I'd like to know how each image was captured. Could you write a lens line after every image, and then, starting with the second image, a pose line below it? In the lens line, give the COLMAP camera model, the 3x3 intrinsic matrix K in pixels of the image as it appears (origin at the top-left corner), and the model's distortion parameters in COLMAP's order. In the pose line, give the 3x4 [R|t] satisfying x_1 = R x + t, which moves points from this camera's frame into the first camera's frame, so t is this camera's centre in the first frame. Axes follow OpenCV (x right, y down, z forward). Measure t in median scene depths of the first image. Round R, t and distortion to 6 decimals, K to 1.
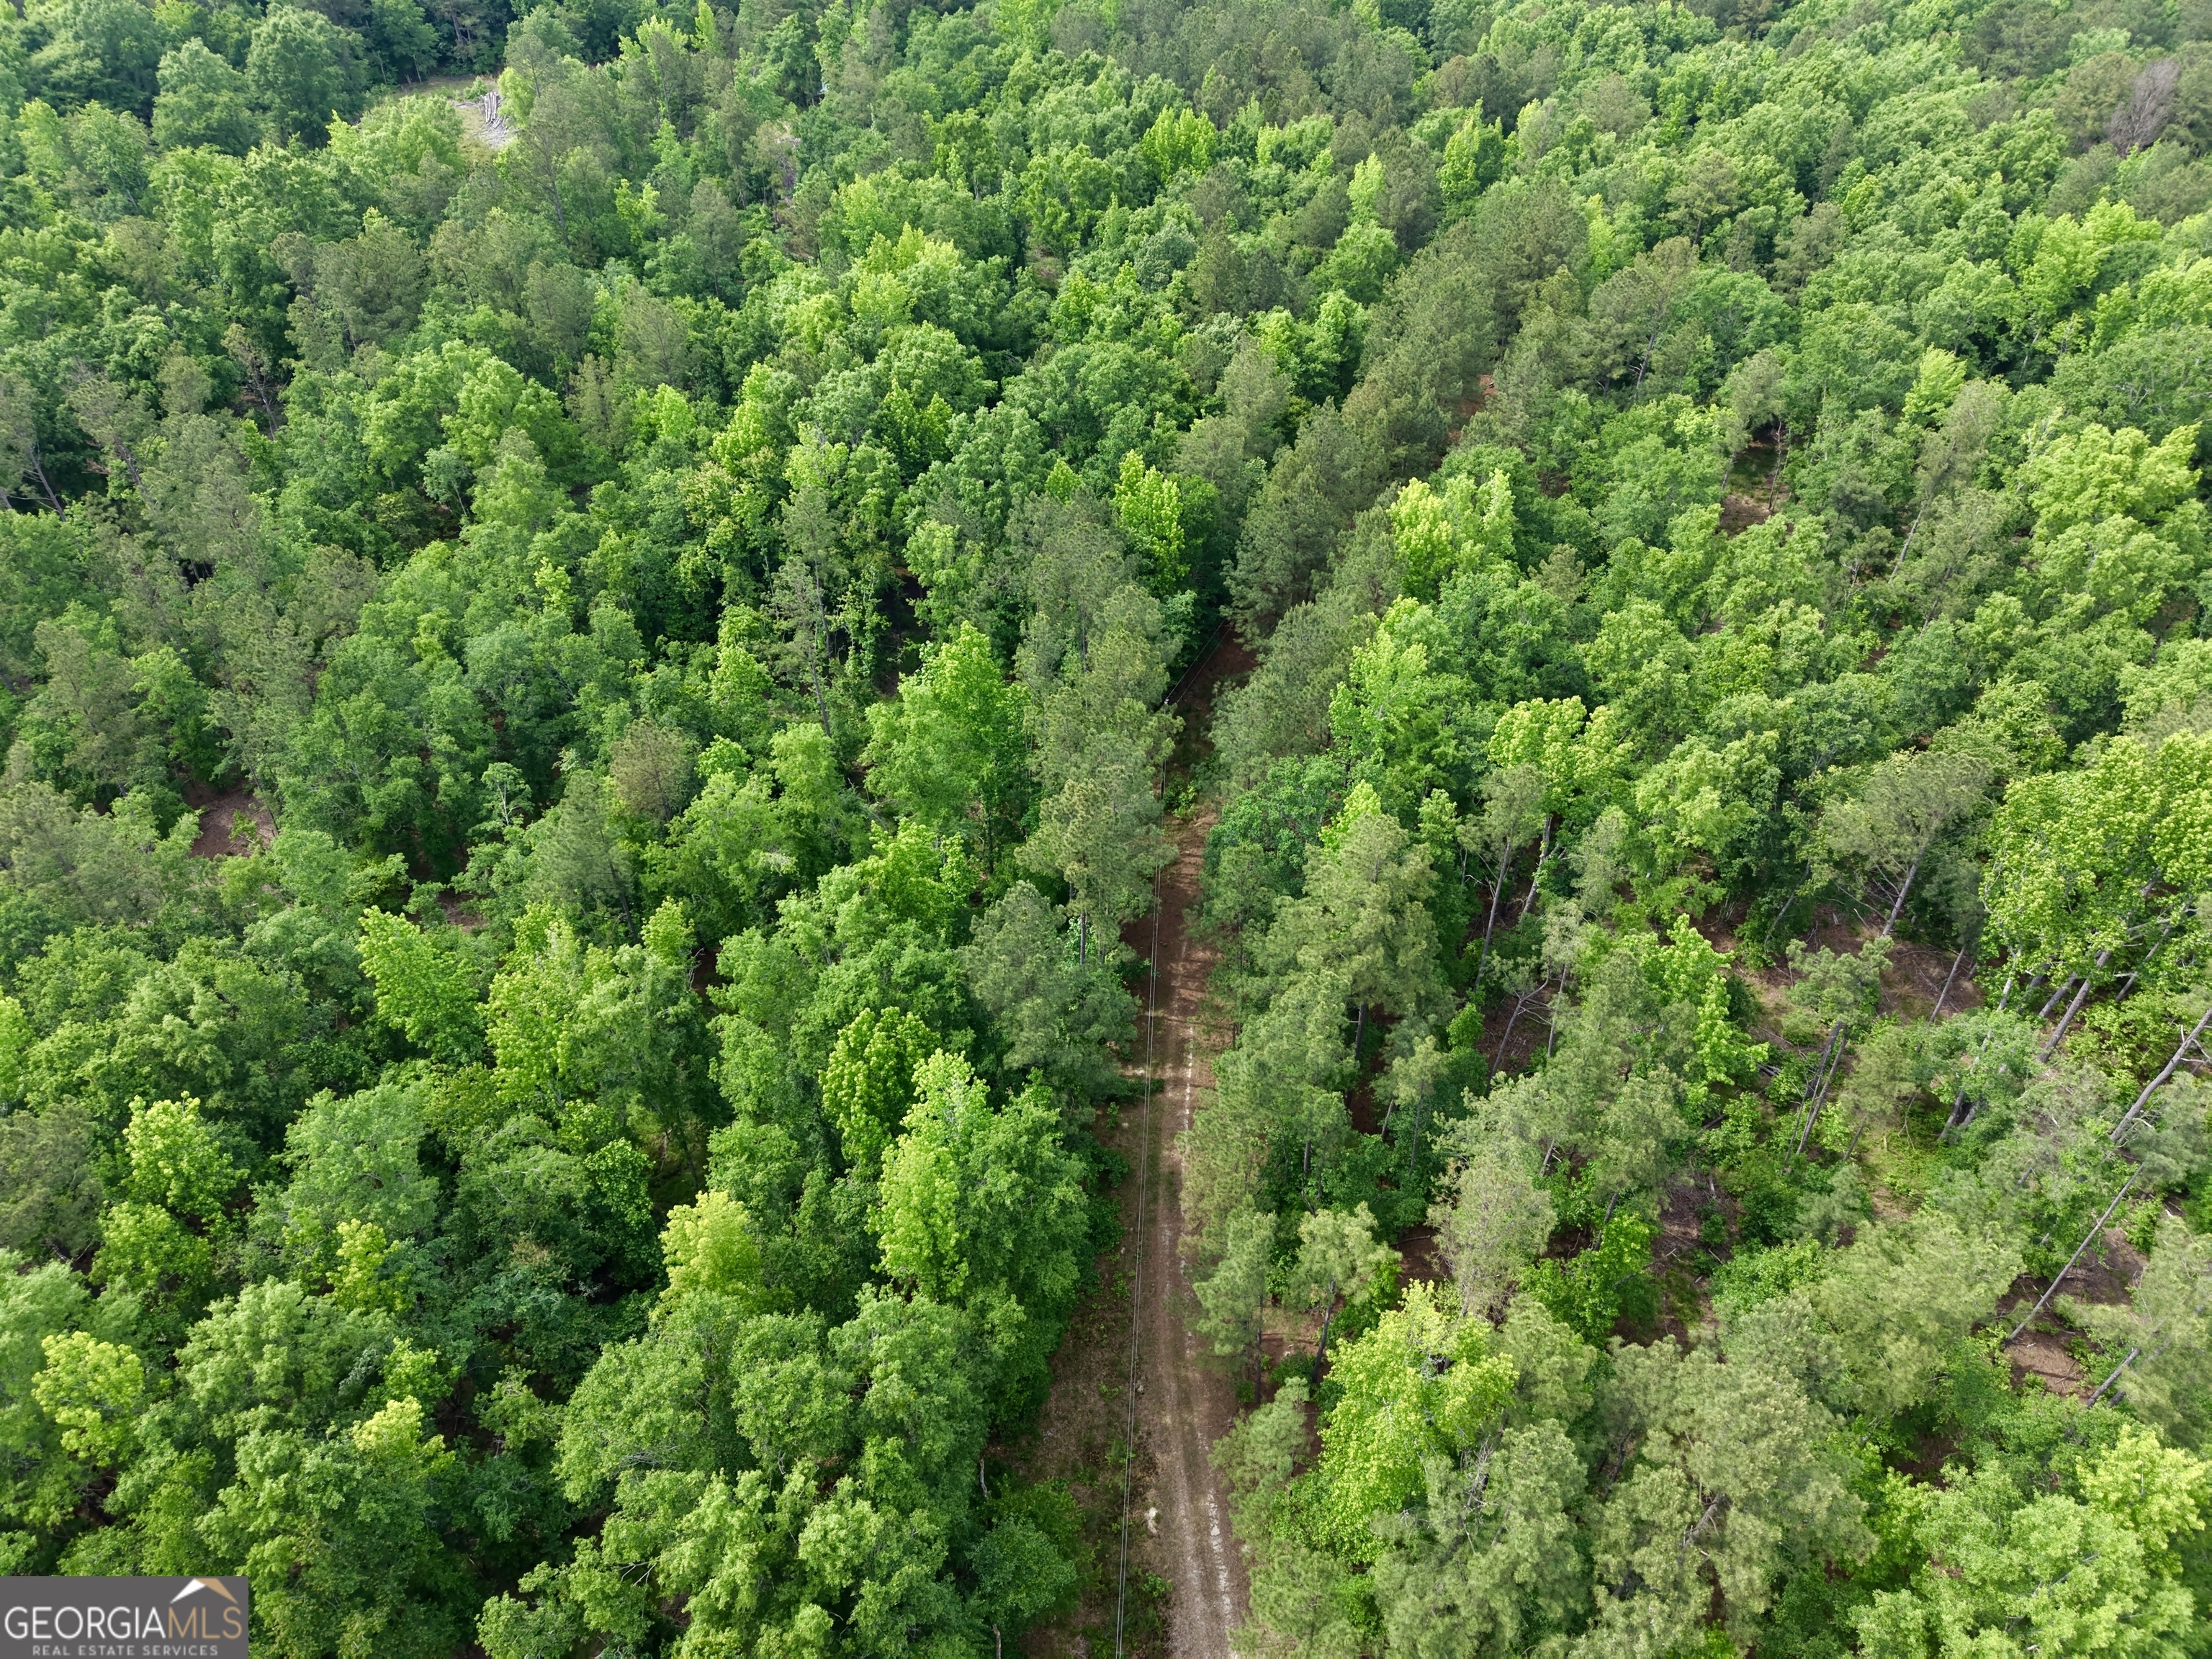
lens RADIAL K [[1485.3, 0, 1117.2], [0, 1485.3, 837.6], [0, 0, 1]] dist [0.036145, -0.027681]
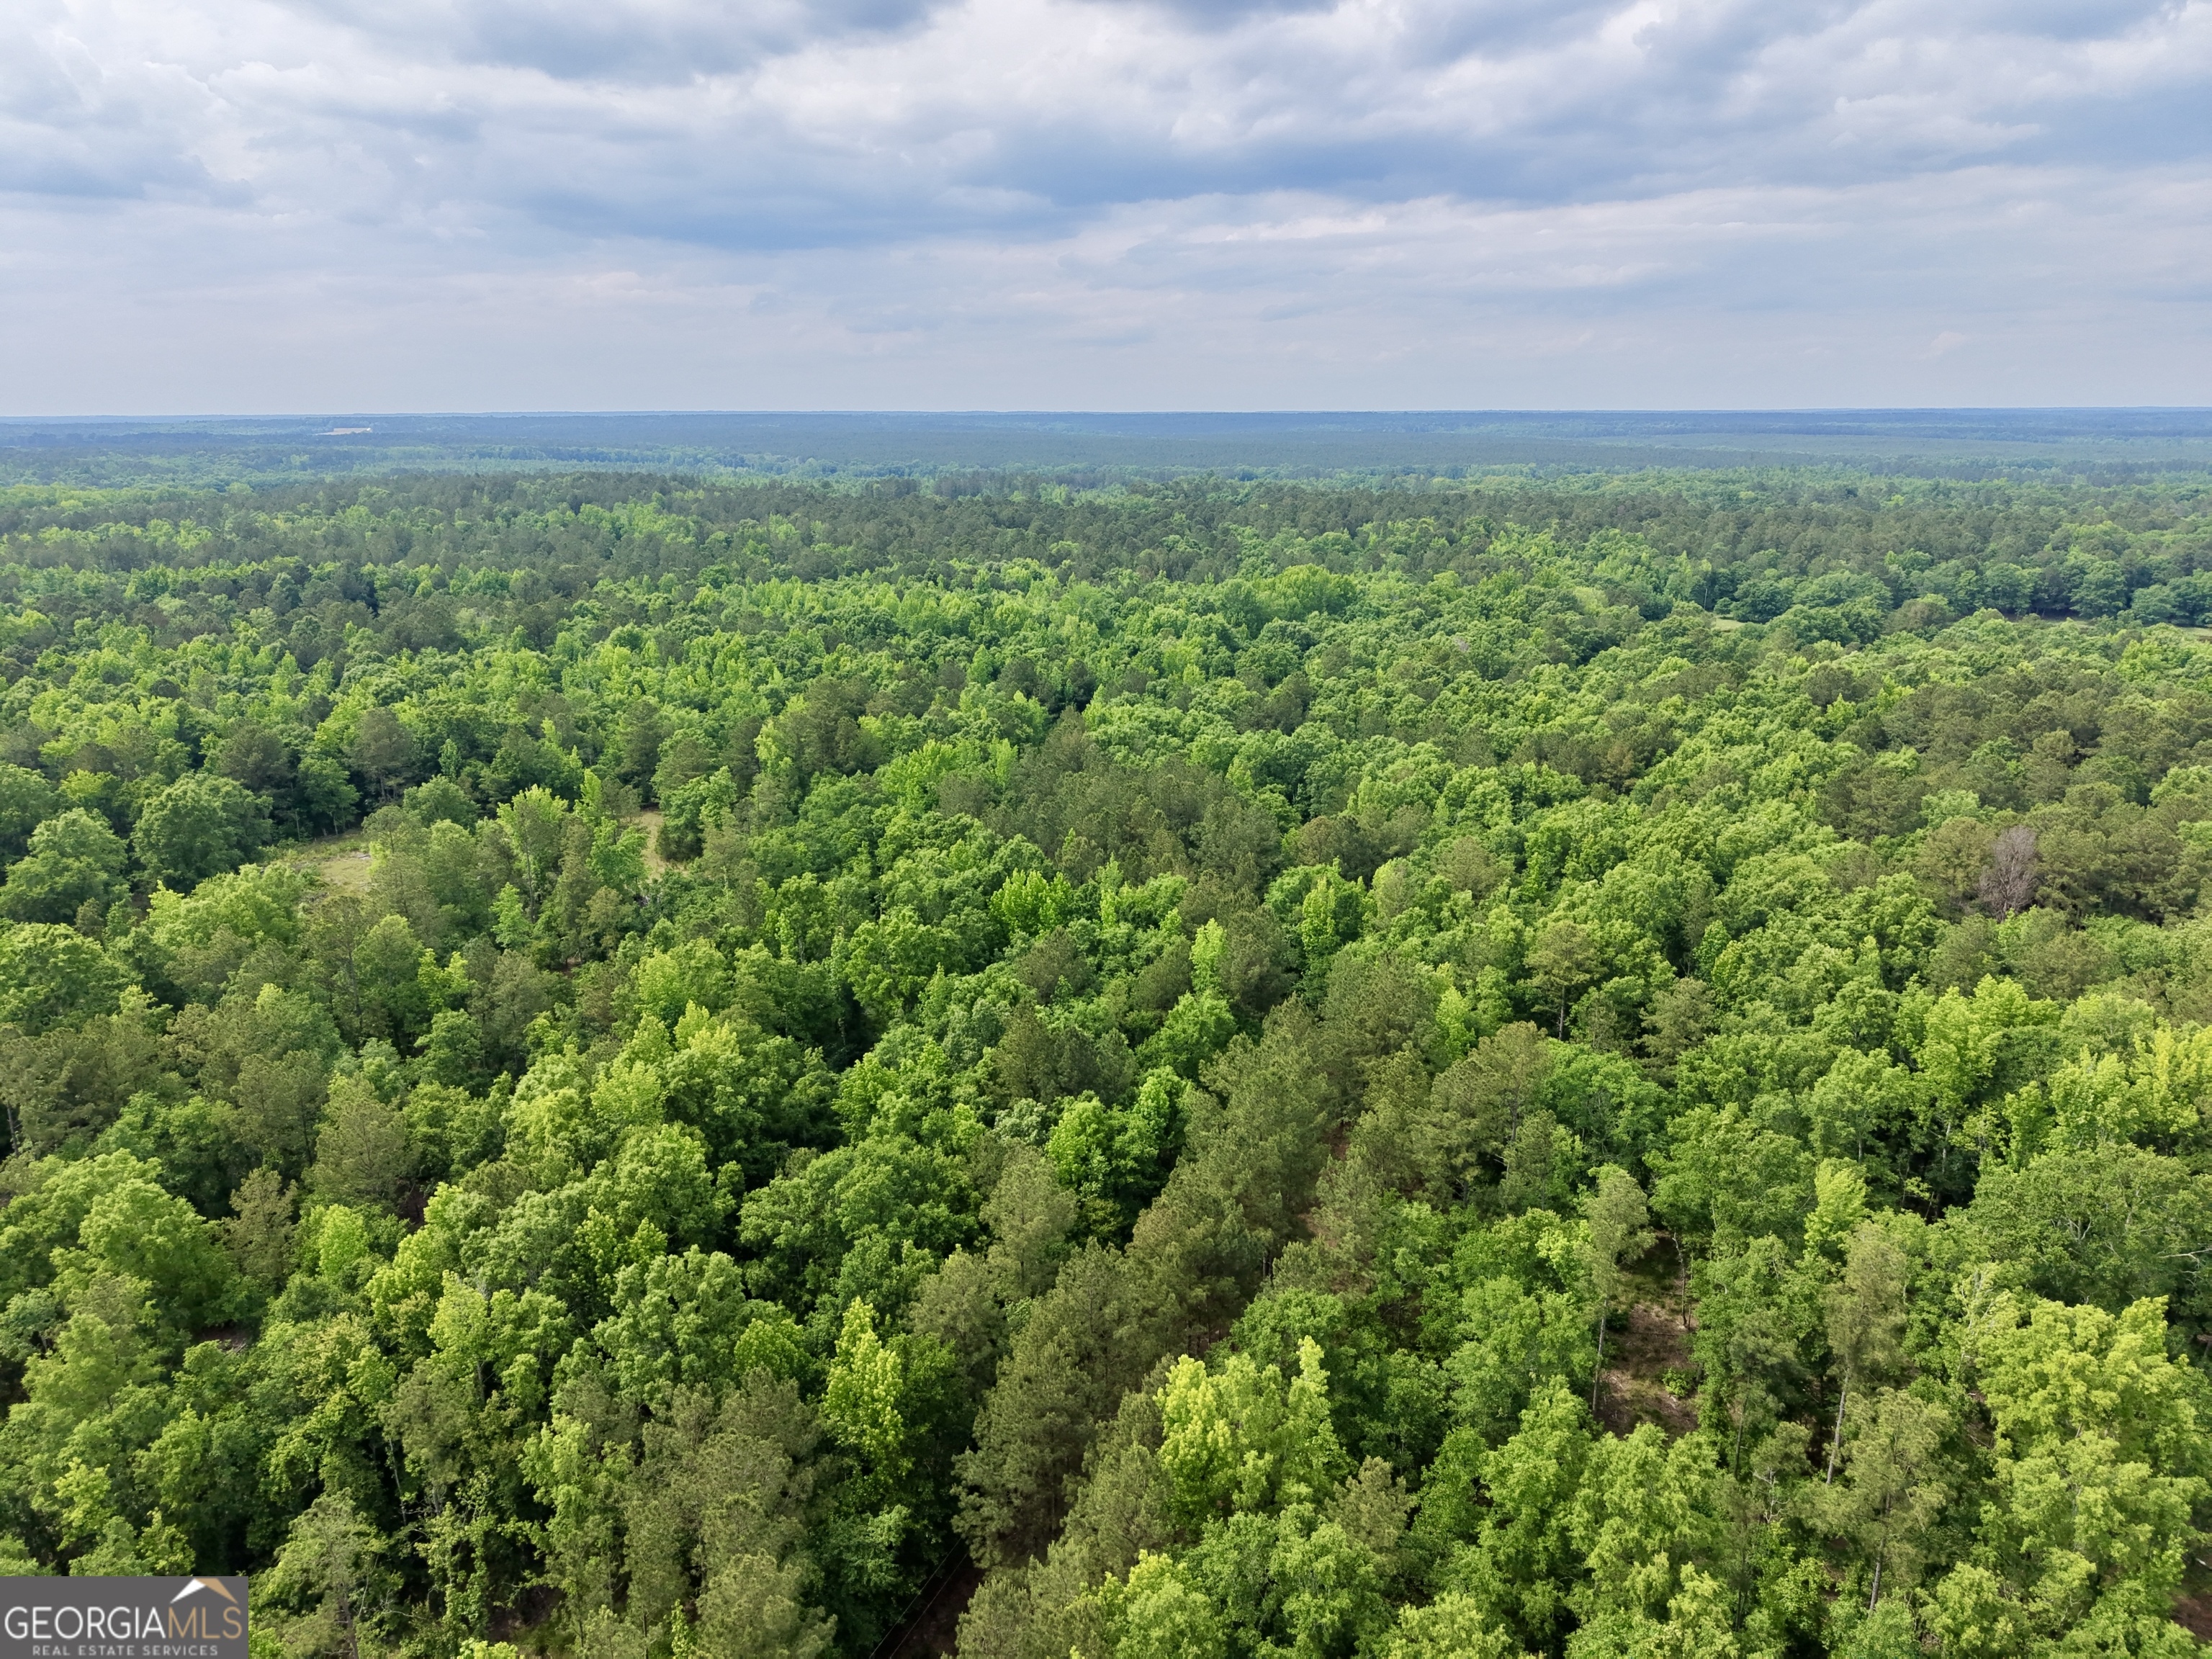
lens RADIAL K [[1485.3, 0, 1117.2], [0, 1485.3, 837.6], [0, 0, 1]] dist [0.036145, -0.027681]
pose [[0.999981, -0.005670, 0.002512, 0.122989], [0.006201, 0.906012, -0.423206, -0.118030], [0.000124, 0.423214, 0.906030, 0.132895]]
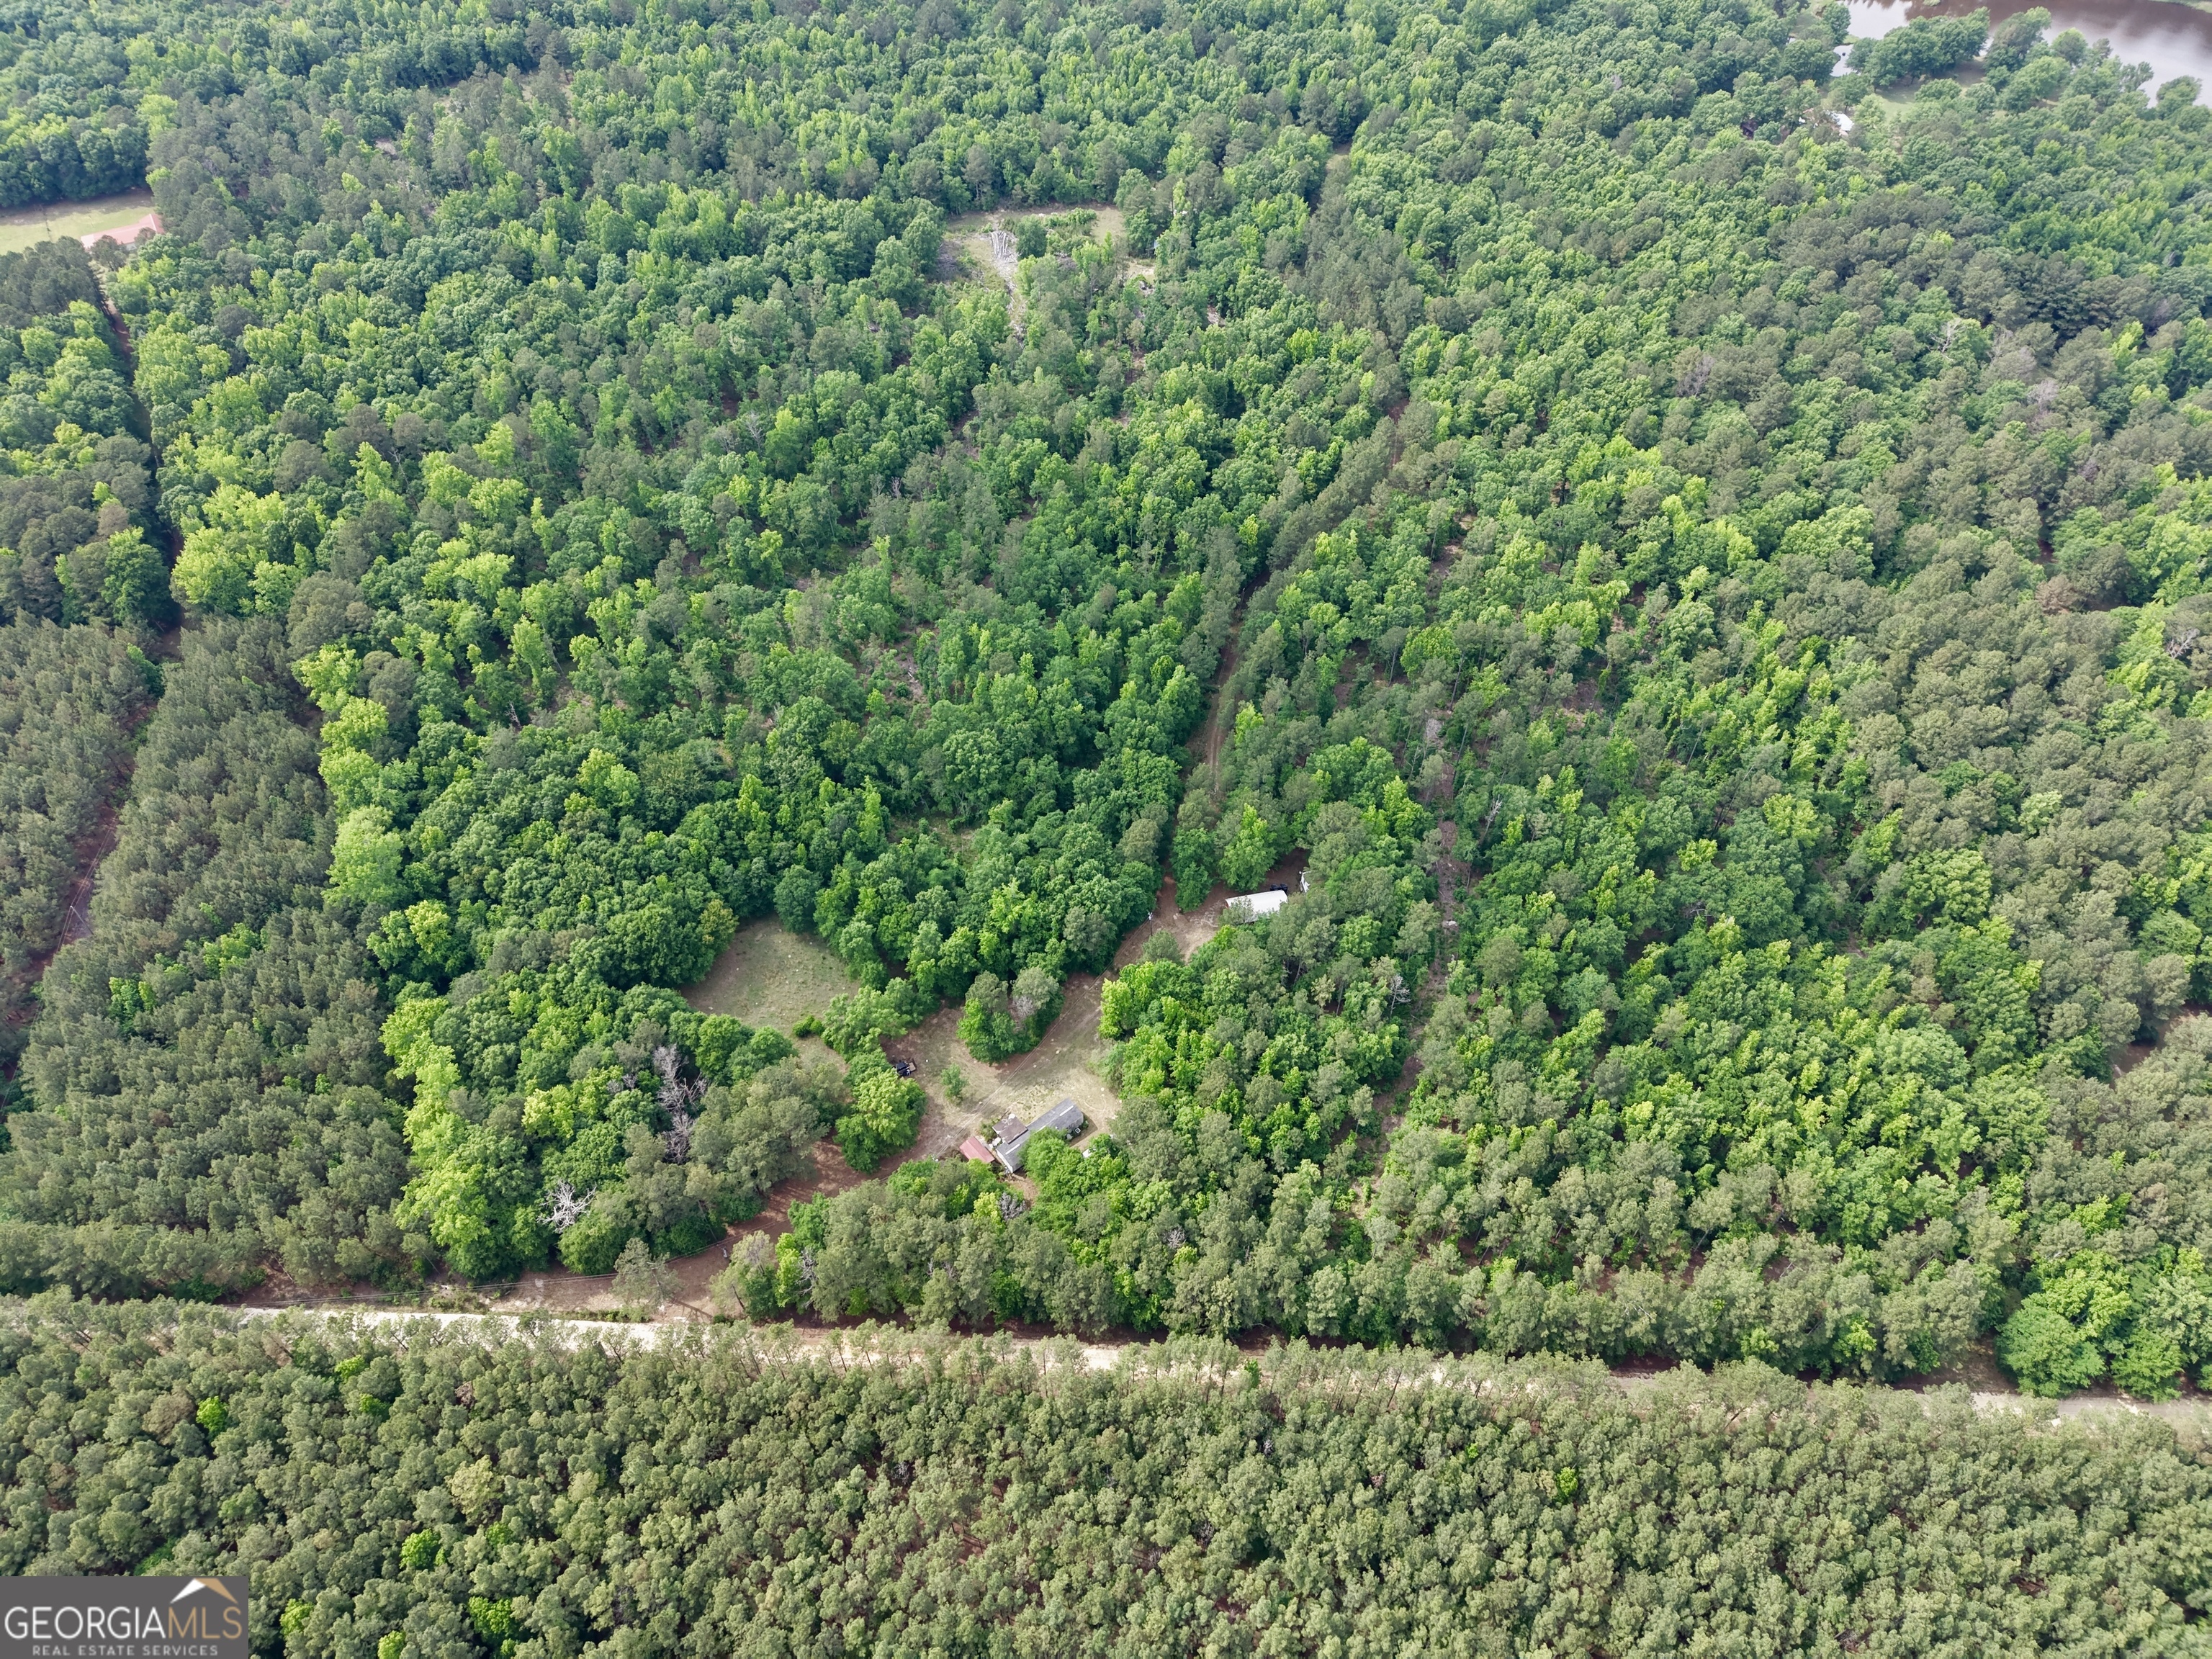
lens RADIAL K [[1485.3, 0, 1117.2], [0, 1485.3, 837.6], [0, 0, 1]] dist [0.036145, -0.027681]
pose [[0.984074, 0.130430, -0.120777, 0.179920], [-0.112571, 0.983088, 0.144449, 0.009193], [0.137575, -0.128552, 0.982114, -1.933288]]
